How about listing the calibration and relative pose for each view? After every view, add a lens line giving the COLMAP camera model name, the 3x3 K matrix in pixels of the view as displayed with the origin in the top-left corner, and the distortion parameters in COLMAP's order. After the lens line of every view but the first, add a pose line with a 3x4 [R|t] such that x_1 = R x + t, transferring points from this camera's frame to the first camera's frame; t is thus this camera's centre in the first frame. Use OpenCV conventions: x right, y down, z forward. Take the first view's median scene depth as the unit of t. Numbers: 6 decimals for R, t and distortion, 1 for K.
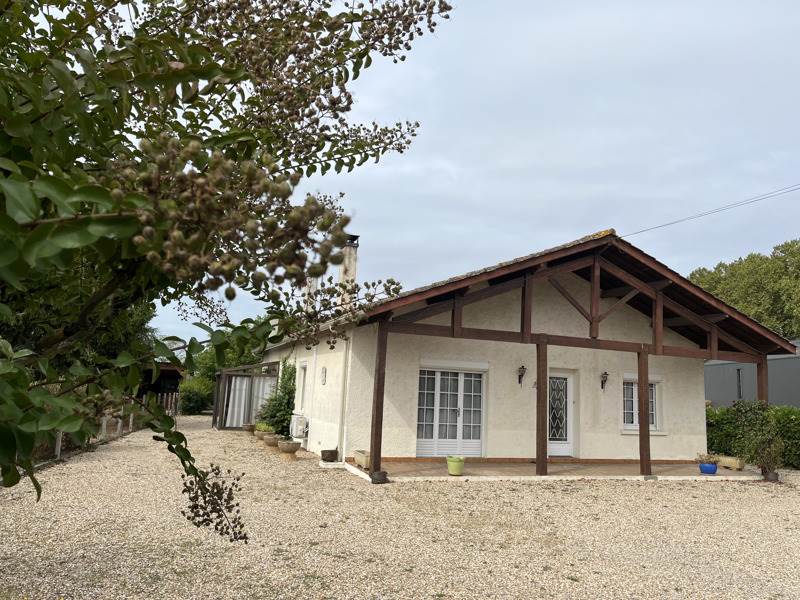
lens RADIAL K [[613.3, 0, 405.9], [0, 613.3, 295.0], [0, 0, 1]] dist [-0.004265, -0.012935]
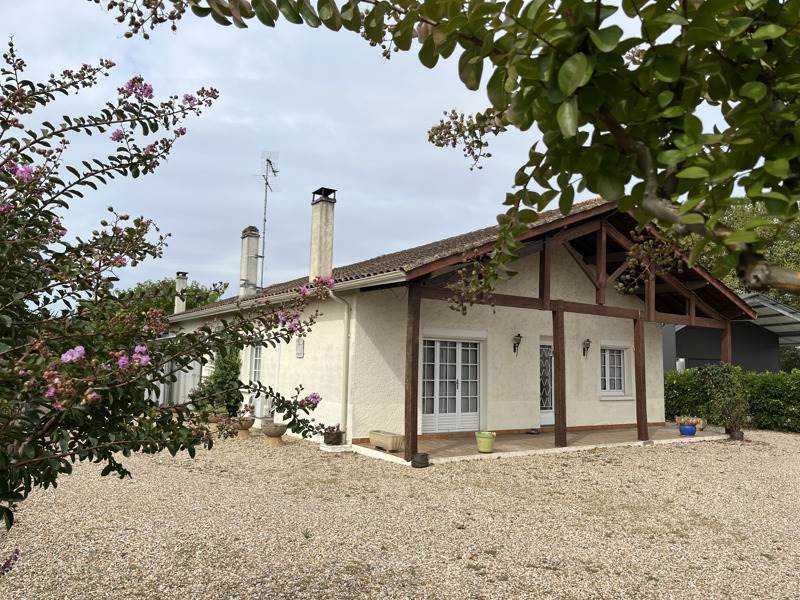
lens RADIAL K [[613.3, 0, 397.0], [0, 613.3, 305.4], [0, 0, 1]] dist [-0.004265, -0.012935]
pose [[0.970356, -0.000678, 0.241680, -0.235805], [-0.015798, 0.997679, 0.066230, 0.011227], [-0.241164, -0.068085, 0.968093, 0.129378]]
